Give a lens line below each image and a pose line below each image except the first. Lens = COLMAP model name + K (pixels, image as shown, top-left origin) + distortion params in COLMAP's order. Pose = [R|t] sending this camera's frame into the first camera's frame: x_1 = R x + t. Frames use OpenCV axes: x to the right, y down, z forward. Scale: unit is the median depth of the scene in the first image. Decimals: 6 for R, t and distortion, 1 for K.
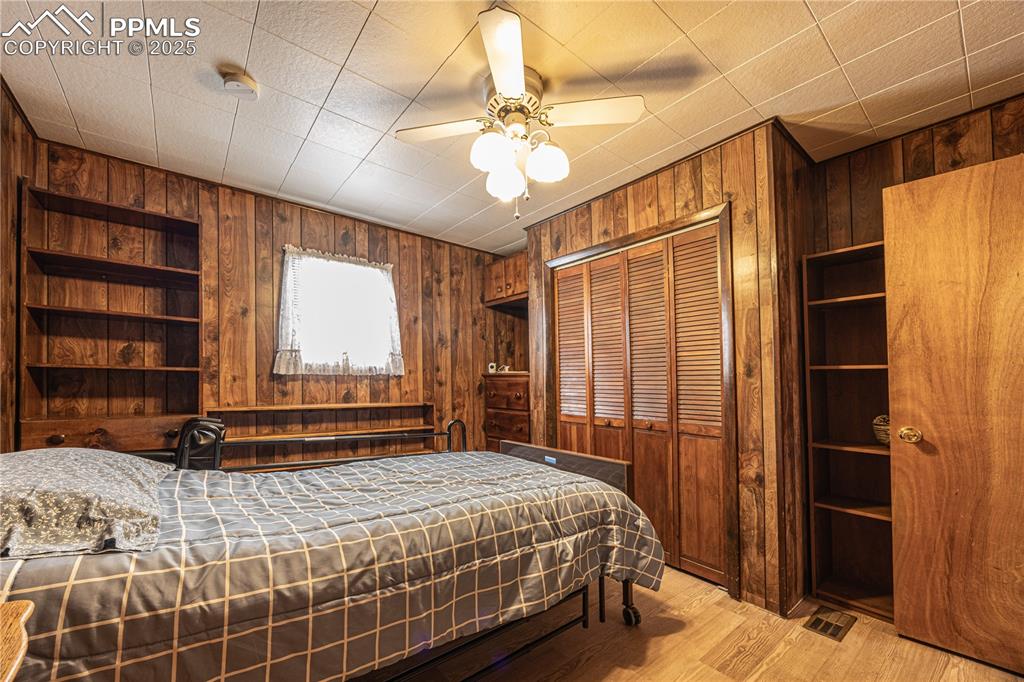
lens RADIAL K [[380.4, 0, 500.4], [0, 380.4, 345.4], [0, 0, 1]] dist [-0.001639, 0.000263]
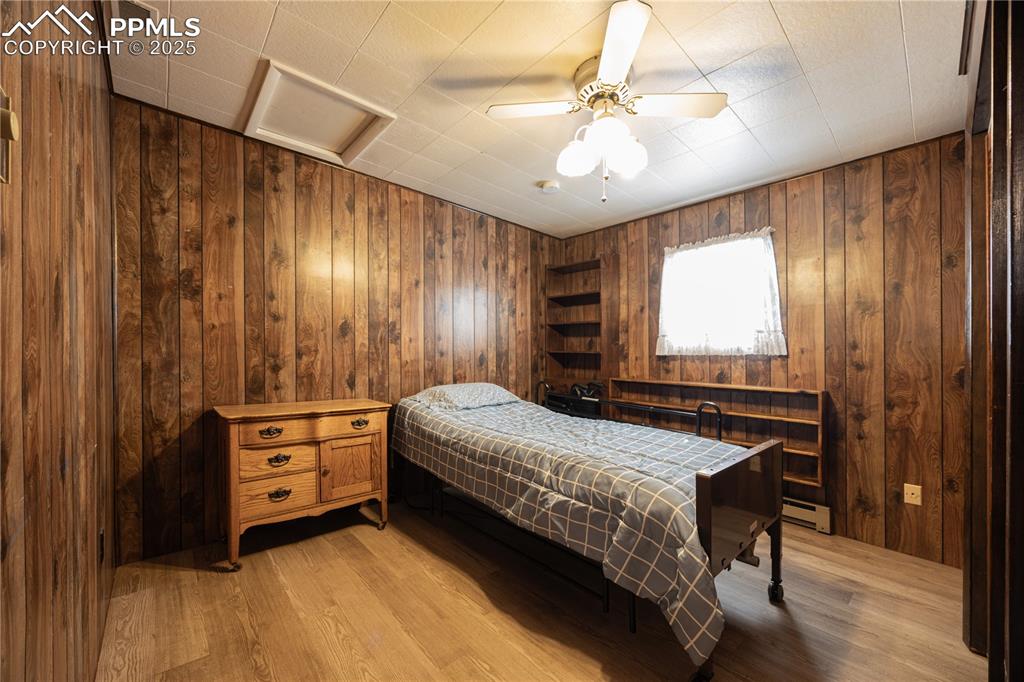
lens RADIAL K [[380.4, 0, 500.4], [0, 380.4, 345.4], [0, 0, 1]] dist [-0.001639, 0.000263]
pose [[0.093375, -0.039663, -0.994841, 0.598477], [0.072559, 0.996820, -0.032932, 0.045844], [0.992984, -0.069109, 0.095956, 0.354125]]
